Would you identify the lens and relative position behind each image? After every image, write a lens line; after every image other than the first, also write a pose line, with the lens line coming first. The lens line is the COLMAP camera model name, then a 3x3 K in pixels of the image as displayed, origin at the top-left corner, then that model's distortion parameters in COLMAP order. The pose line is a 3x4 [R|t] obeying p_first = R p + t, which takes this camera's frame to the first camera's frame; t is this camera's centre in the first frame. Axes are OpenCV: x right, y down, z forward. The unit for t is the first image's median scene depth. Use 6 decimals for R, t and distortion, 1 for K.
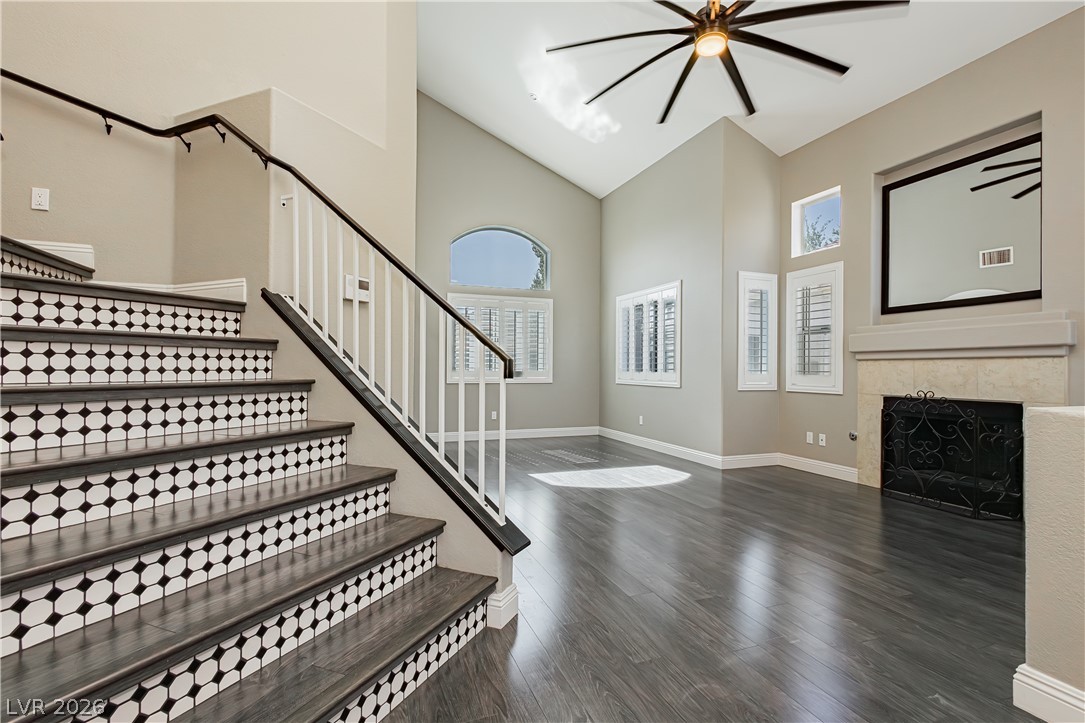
lens RADIAL K [[506.3, 0, 552.2], [0, 506.3, 358.9], [0, 0, 1]] dist [0.016936, -0.010465]
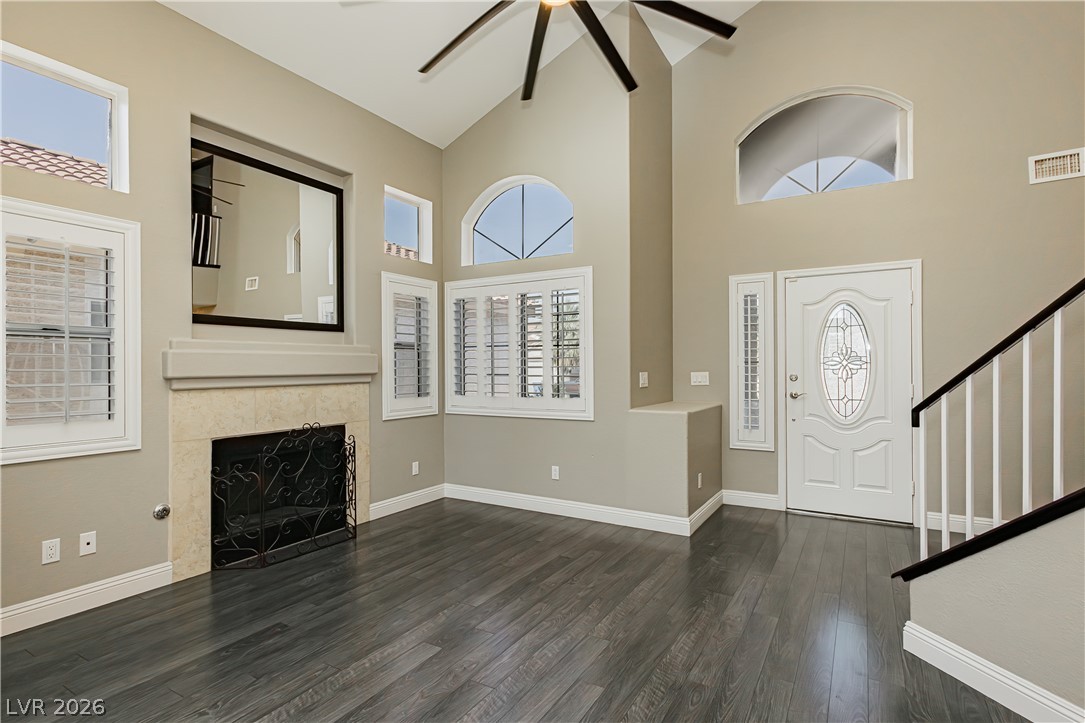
lens RADIAL K [[538.2, 0, 538.4], [0, 538.2, 364.6], [0, 0, 1]] dist [0.004488, 0.000210]
pose [[-0.616865, -0.001822, 0.787067, -0.223970], [-0.015897, 0.999822, -0.010145, -0.031288], [-0.786908, -0.018769, -0.616784, 1.081046]]
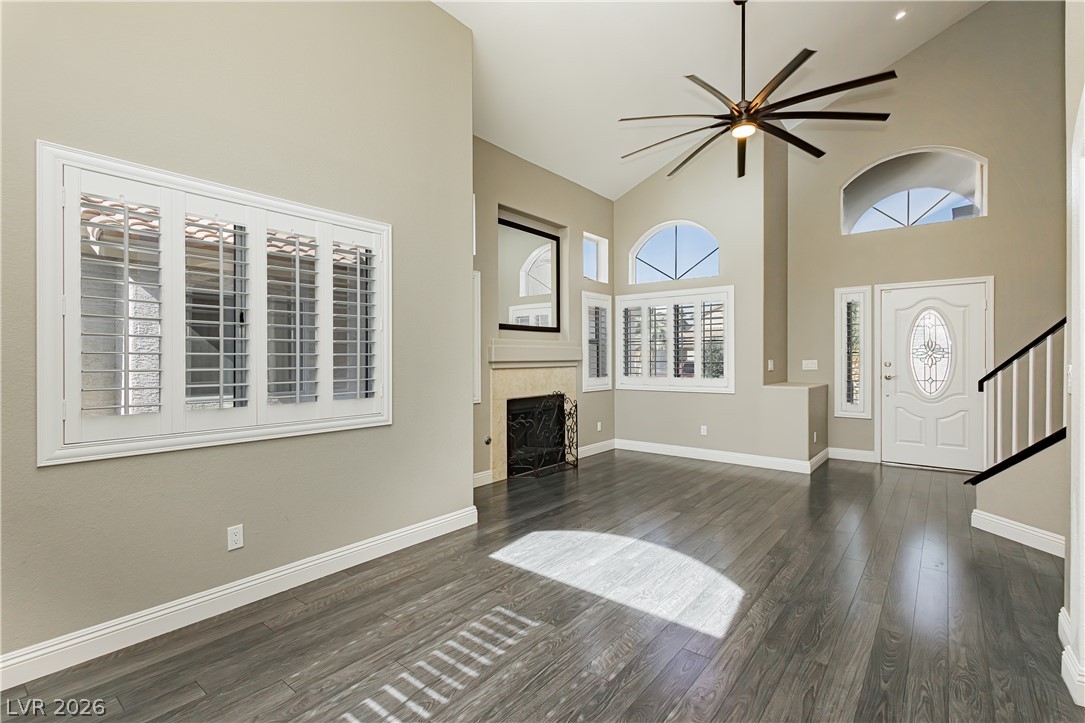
lens RADIAL K [[498.4, 0, 533.3], [0, 498.4, 360.3], [0, 0, 1]] dist [0.002105, 0.000066]
pose [[-0.495217, -0.010116, 0.868711, -0.375267], [-0.017759, 0.999841, 0.001520, -0.020451], [-0.868588, -0.014674, -0.495318, 1.483564]]
